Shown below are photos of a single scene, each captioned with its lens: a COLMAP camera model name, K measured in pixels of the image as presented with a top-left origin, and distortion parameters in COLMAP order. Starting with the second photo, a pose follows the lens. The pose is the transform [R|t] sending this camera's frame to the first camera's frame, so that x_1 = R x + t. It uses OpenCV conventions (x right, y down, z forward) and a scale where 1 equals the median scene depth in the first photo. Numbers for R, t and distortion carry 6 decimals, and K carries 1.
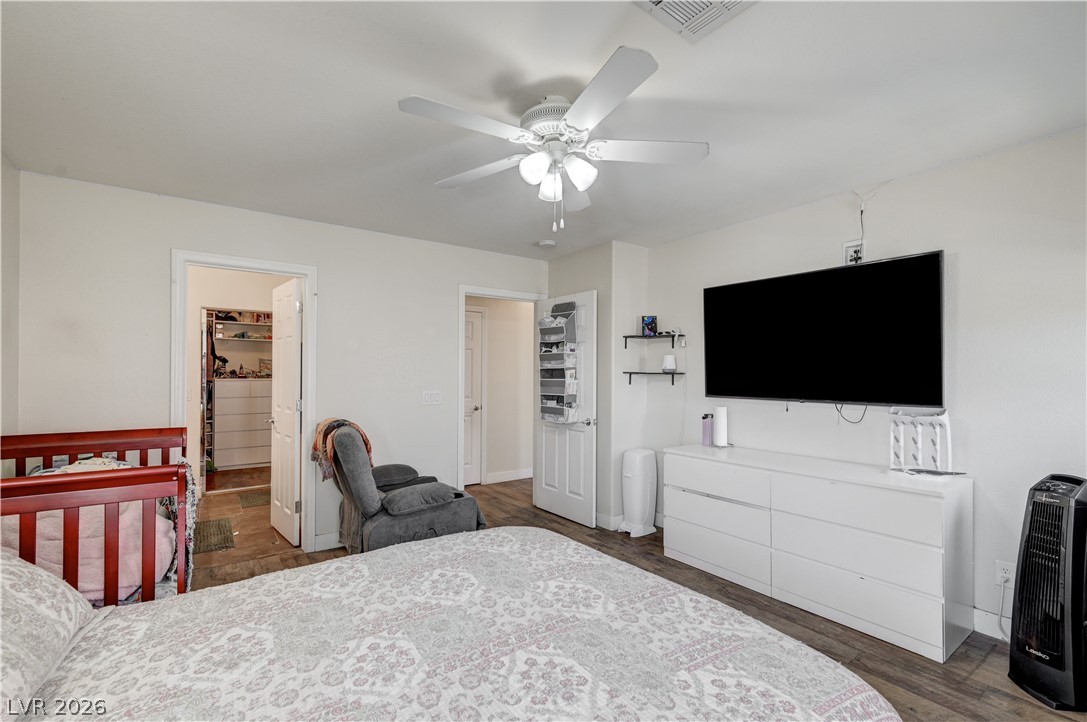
lens RADIAL K [[481.4, 0, 557.4], [0, 481.4, 373.5], [0, 0, 1]] dist [0.001595, -0.000562]
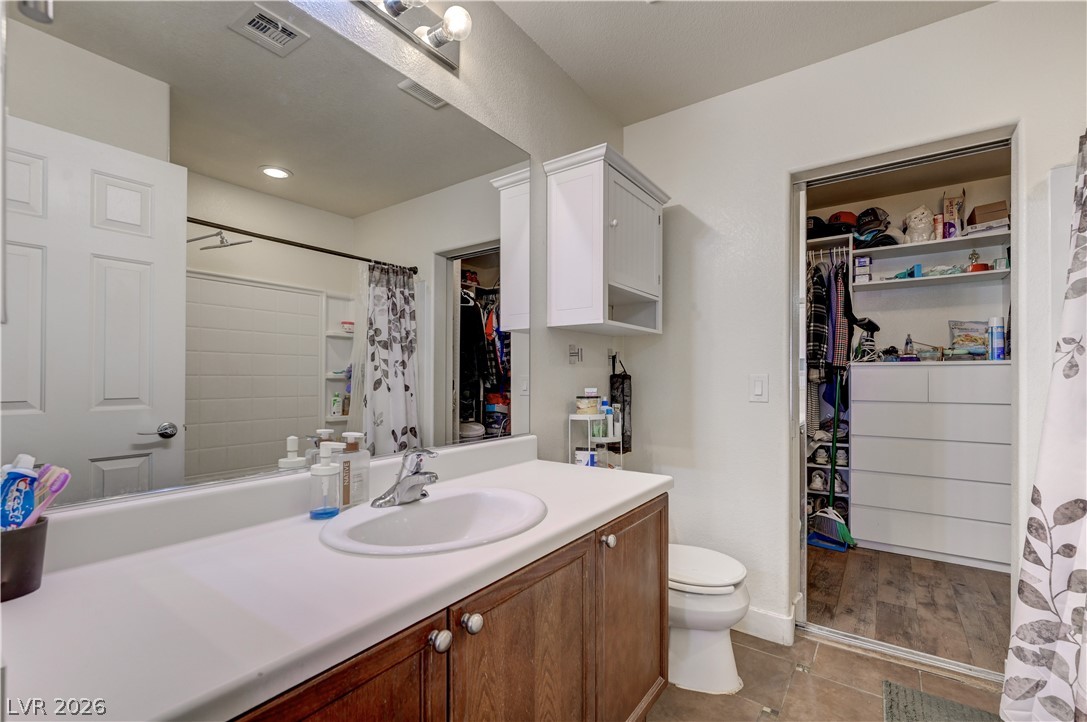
lens RADIAL K [[481.4, 0, 534.2], [0, 481.4, 371.9], [0, 0, 1]] dist [0.001595, -0.000562]
pose [[0.300481, -0.007522, -0.953758, -0.315598], [0.004275, 0.999969, -0.006539, 0.021254], [0.953778, -0.002113, 0.300504, 0.509039]]
